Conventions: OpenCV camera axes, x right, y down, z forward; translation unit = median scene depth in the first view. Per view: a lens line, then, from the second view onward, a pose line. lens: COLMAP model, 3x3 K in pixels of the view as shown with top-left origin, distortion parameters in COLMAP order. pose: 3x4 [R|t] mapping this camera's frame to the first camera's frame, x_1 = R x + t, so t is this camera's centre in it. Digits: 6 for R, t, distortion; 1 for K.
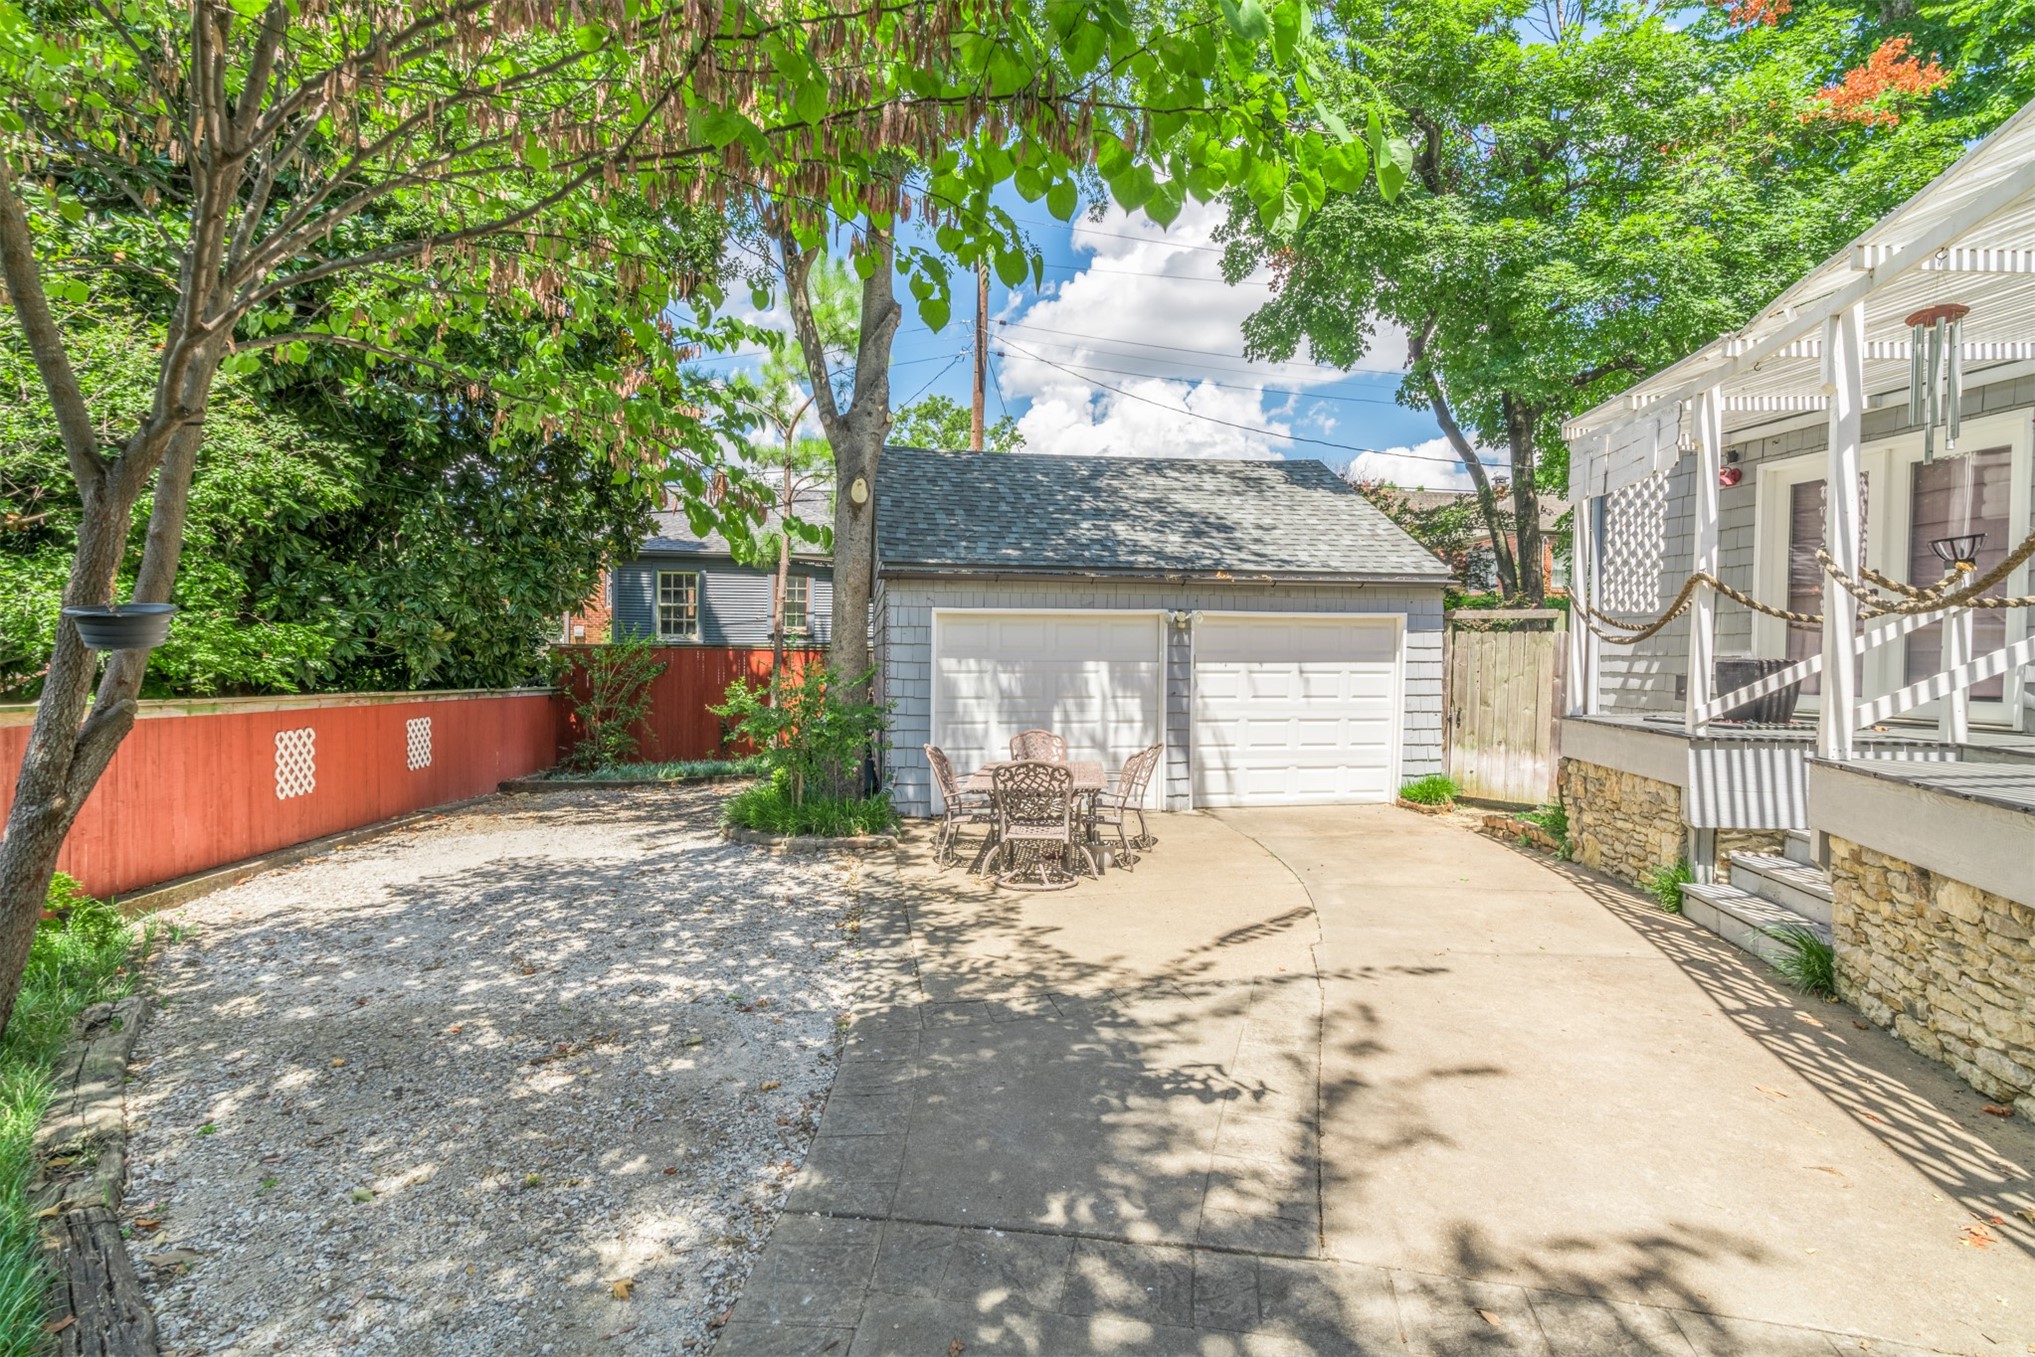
lens RADIAL K [[1011.0, 0, 1017.5], [0, 1011.0, 678.5], [0, 0, 1]] dist [-0.023133, -0.000009]
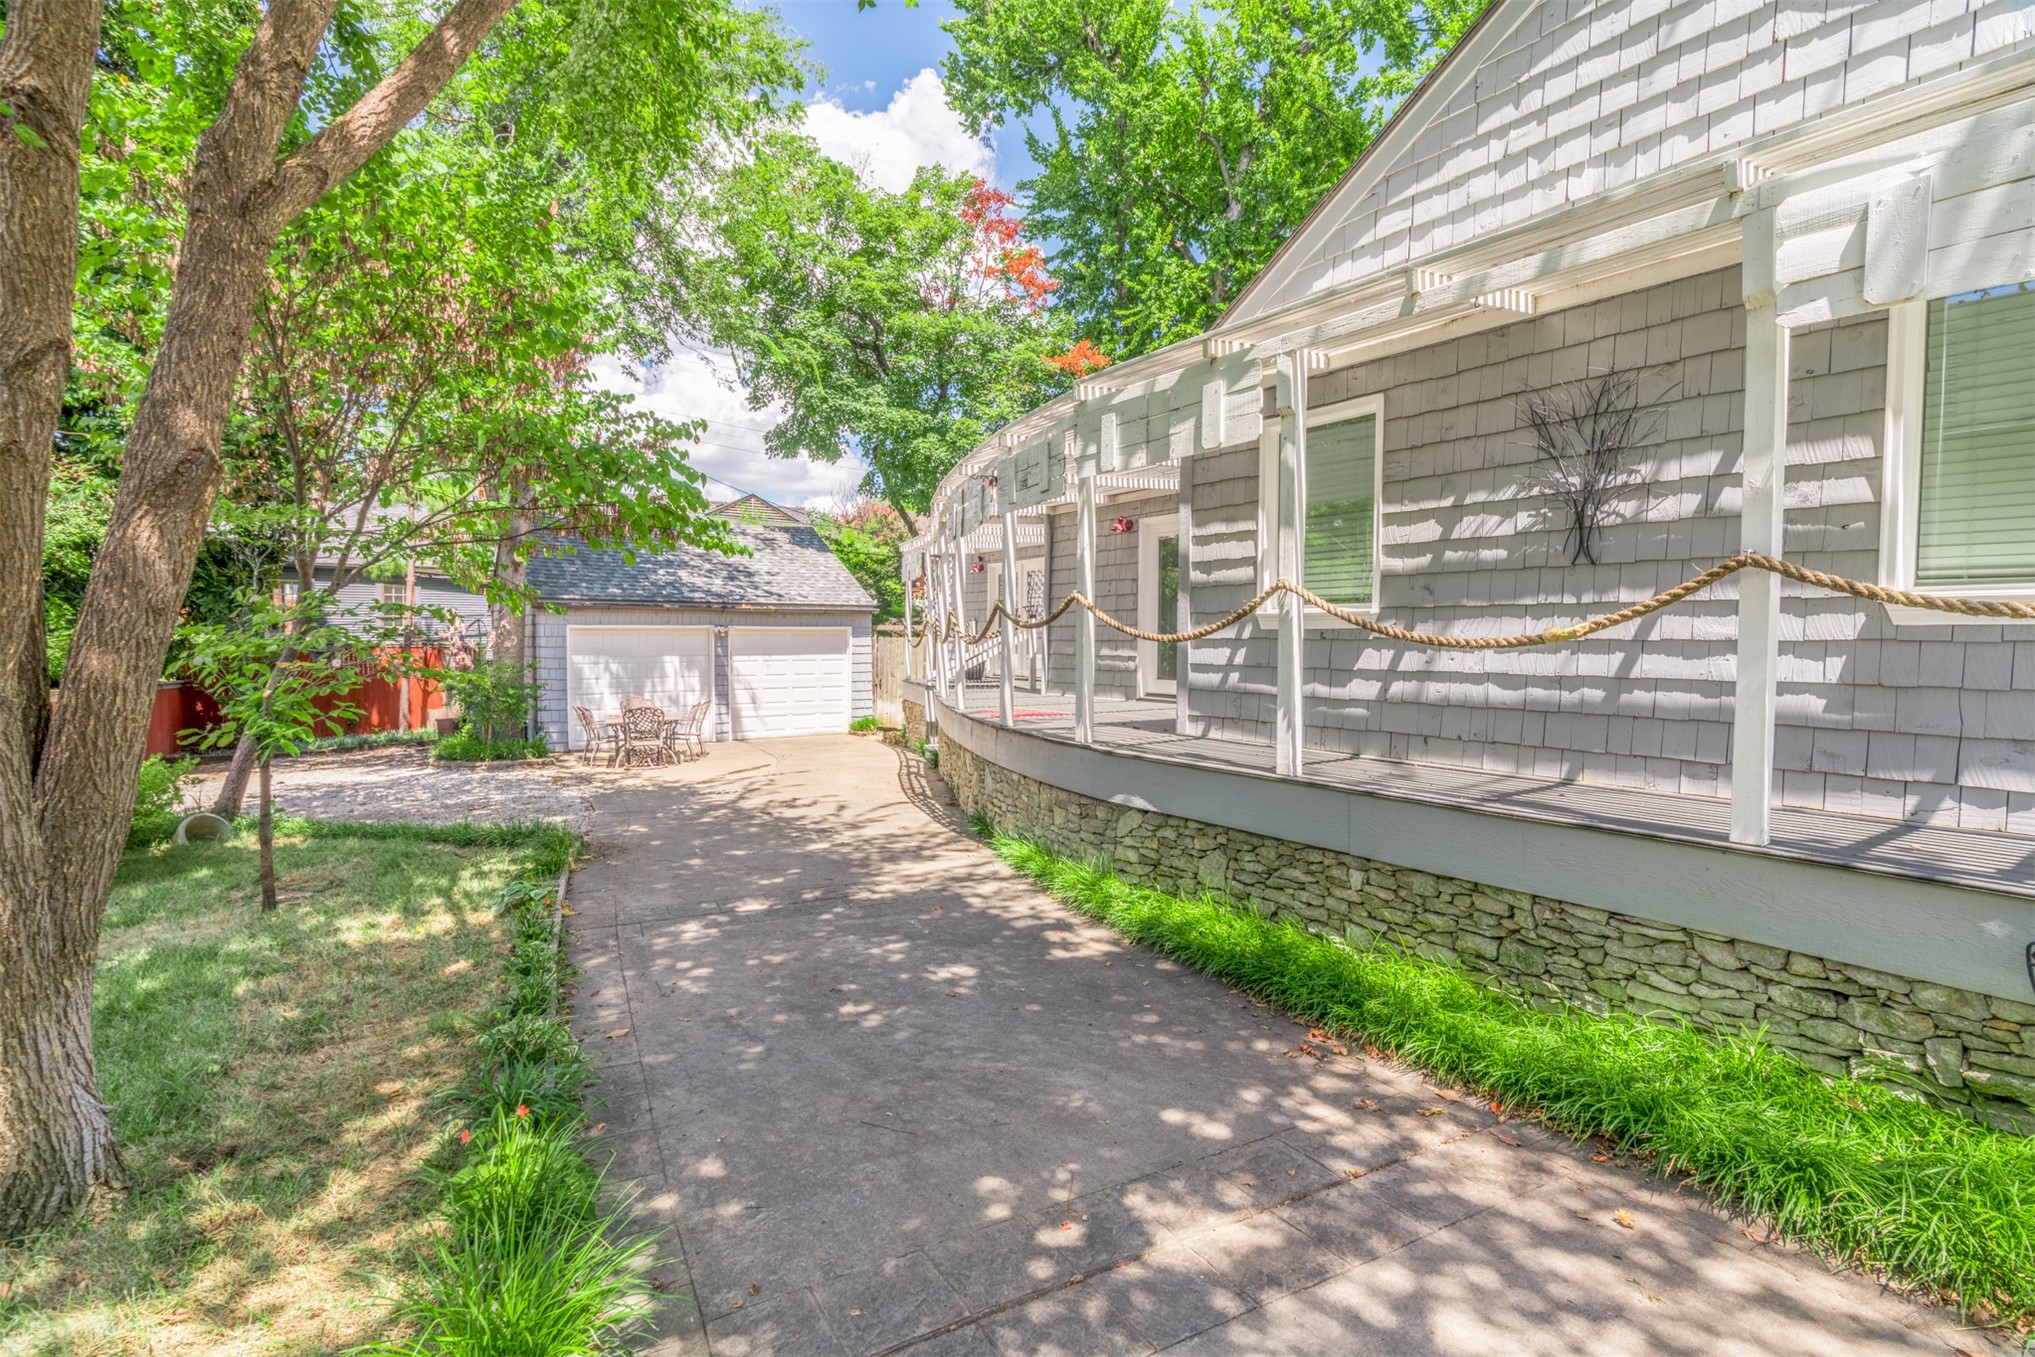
lens RADIAL K [[1011.0, 0, 1017.5], [0, 1011.0, 678.5], [0, 0, 1]] dist [-0.023133, -0.000009]
pose [[0.912364, -0.021625, 0.408807, -0.098904], [0.014946, 0.999698, 0.019526, -0.003887], [-0.409106, -0.011705, 0.912412, -0.924392]]
